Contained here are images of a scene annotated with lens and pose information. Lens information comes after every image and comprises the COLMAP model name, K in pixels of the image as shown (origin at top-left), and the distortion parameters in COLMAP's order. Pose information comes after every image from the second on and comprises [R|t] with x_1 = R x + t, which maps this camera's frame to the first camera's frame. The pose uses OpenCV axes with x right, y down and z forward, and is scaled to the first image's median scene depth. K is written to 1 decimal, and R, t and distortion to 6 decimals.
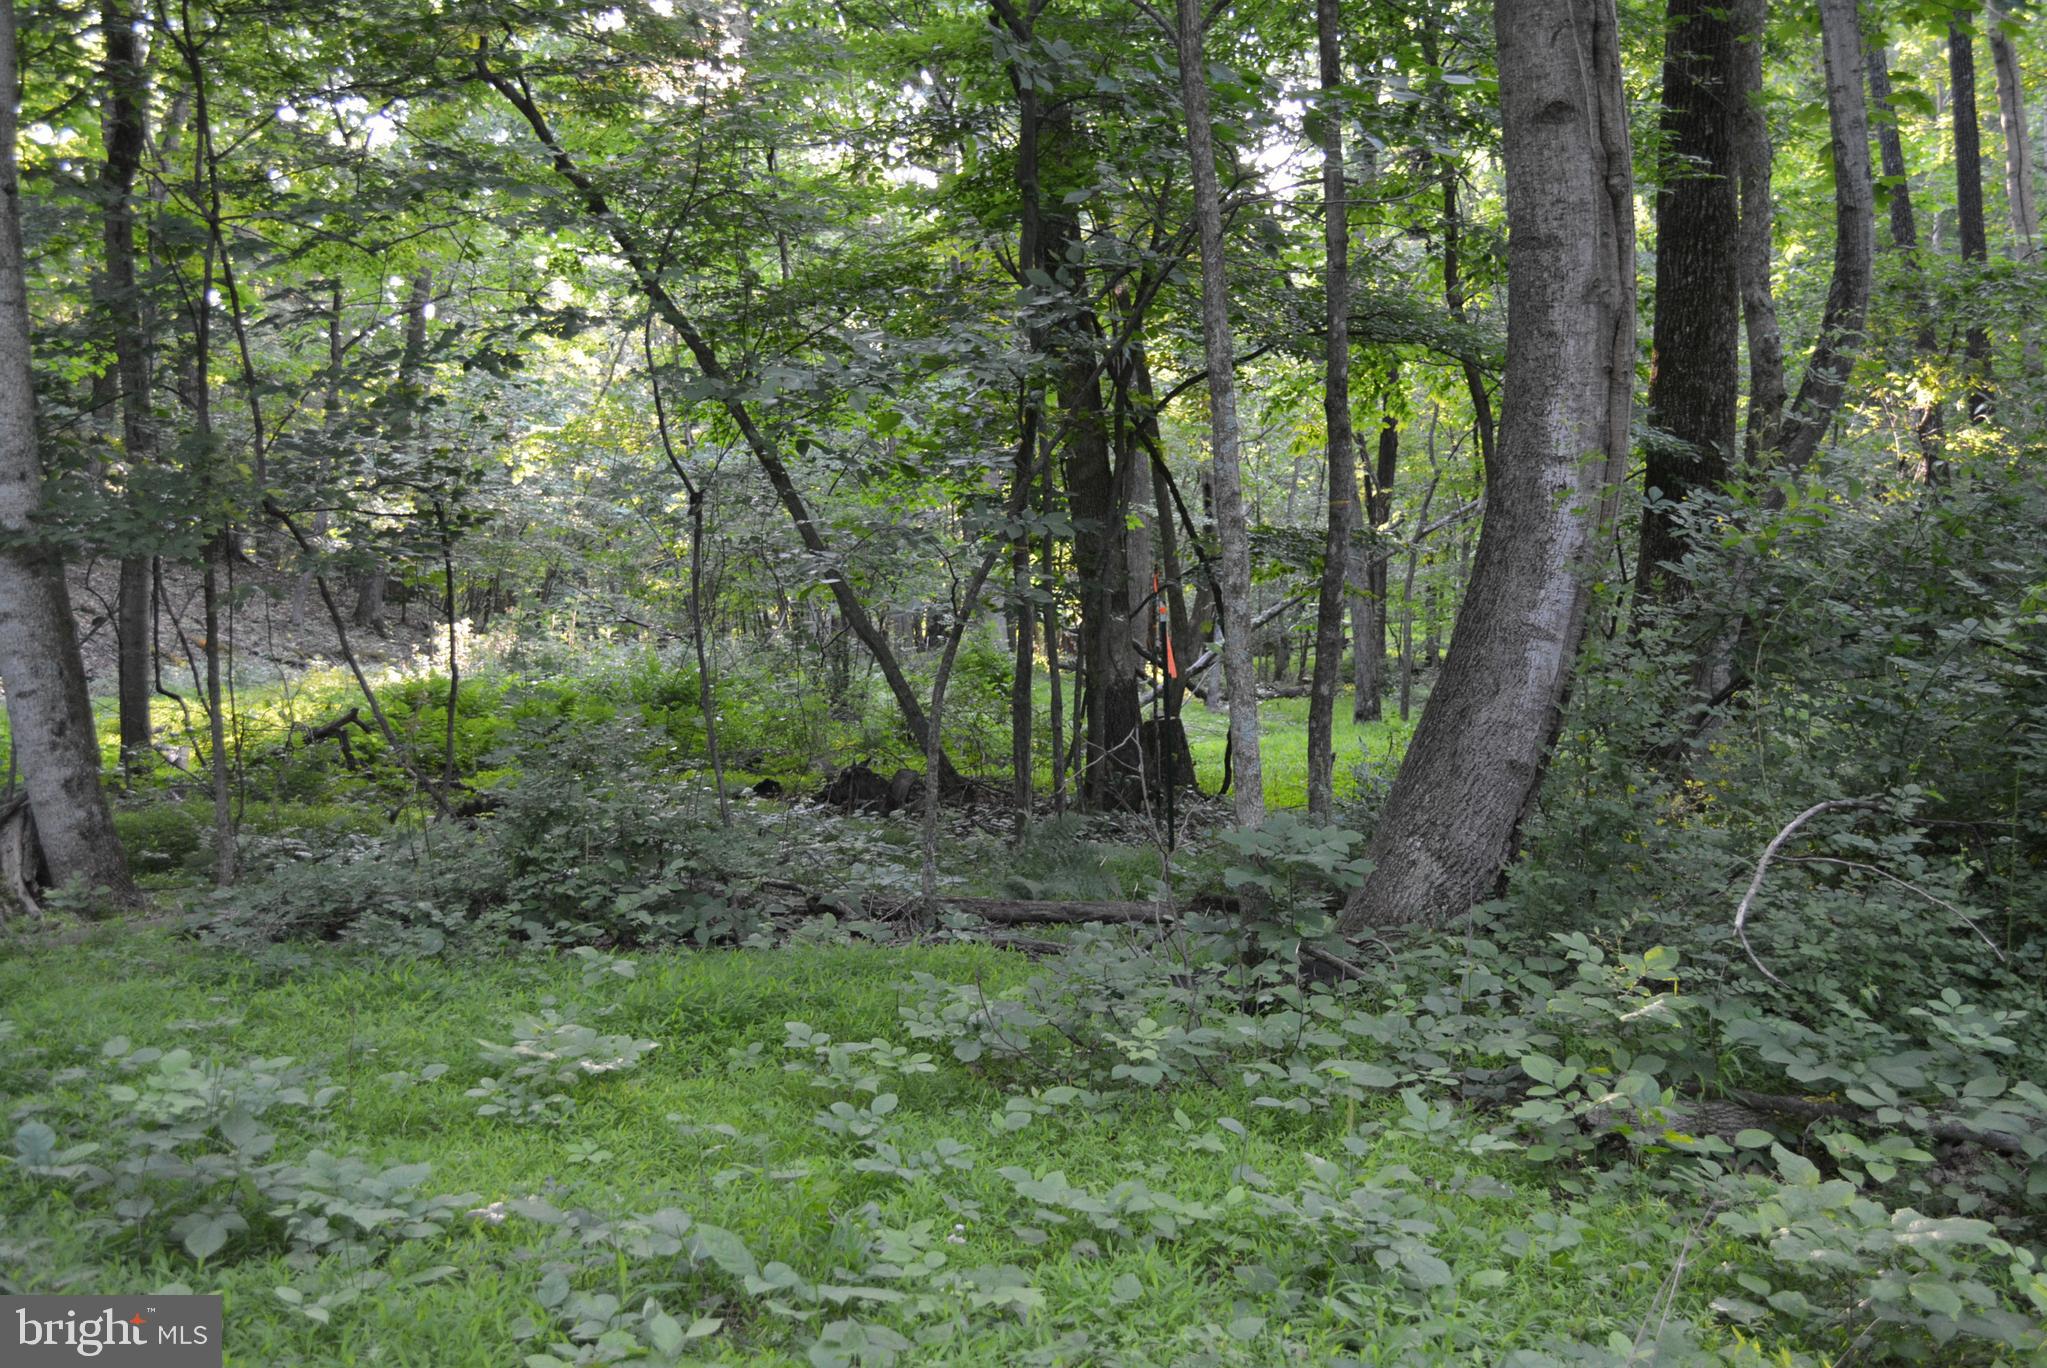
lens RADIAL K [[2158.8, 0, 1023.5], [0, 2158.8, 684.0], [0, 0, 1]] dist [-0.065889, 0.035698]
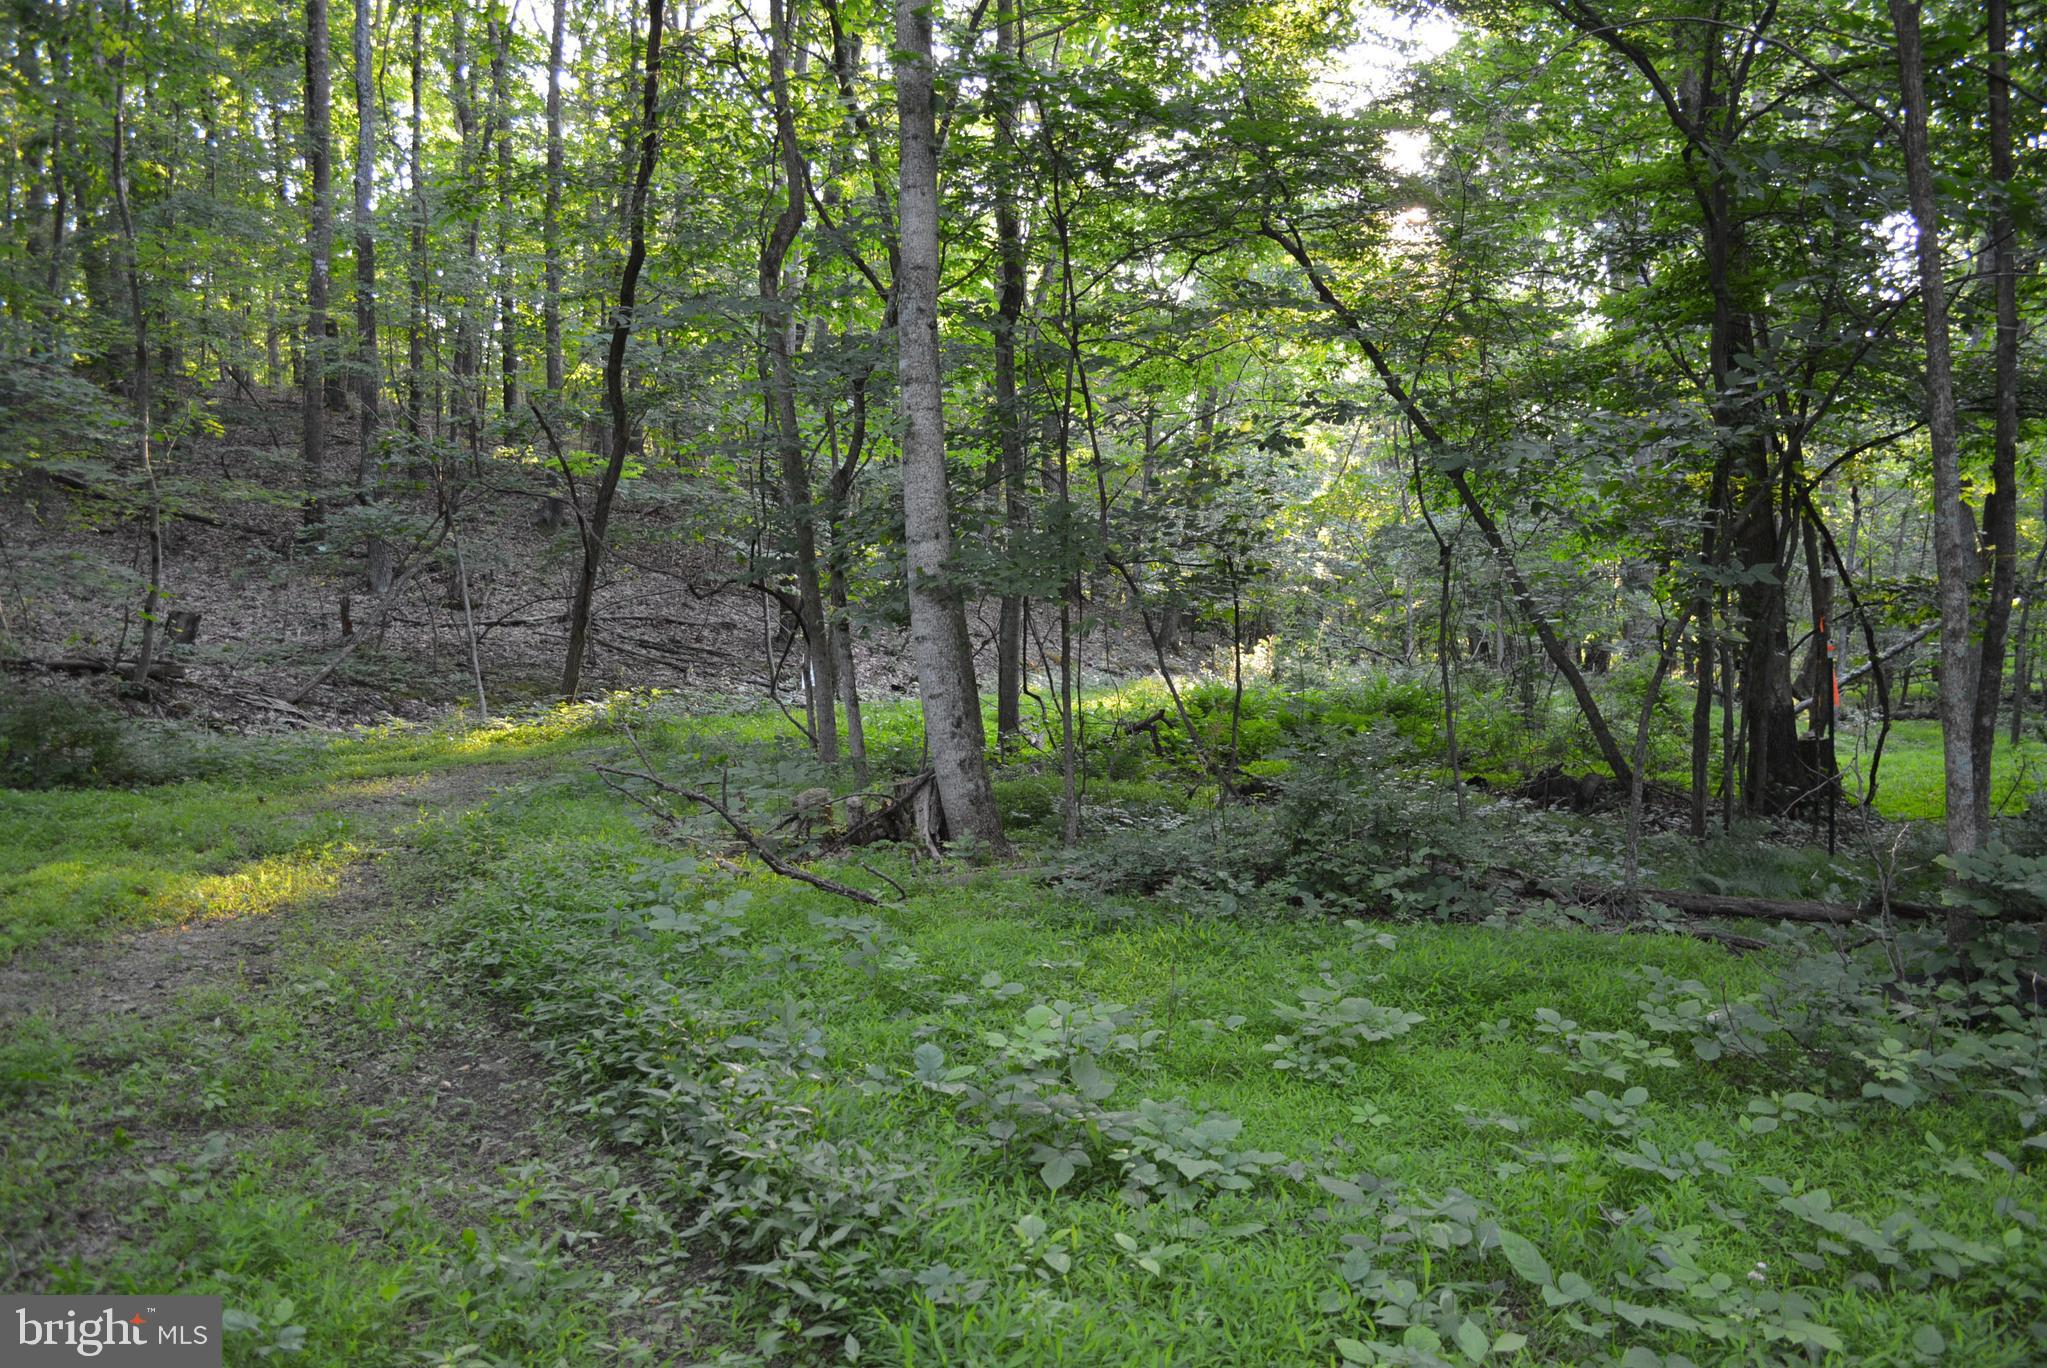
lens RADIAL K [[1080.4, 0, 1023.5], [0, 1080.4, 684.0], [0, 0, 1]] dist [-0.001146, -0.018865]
pose [[0.932997, 0.035771, -0.358101, -0.160356], [-0.027981, 0.999246, 0.026914, -0.021808], [0.358794, -0.015090, 0.933295, 0.357510]]
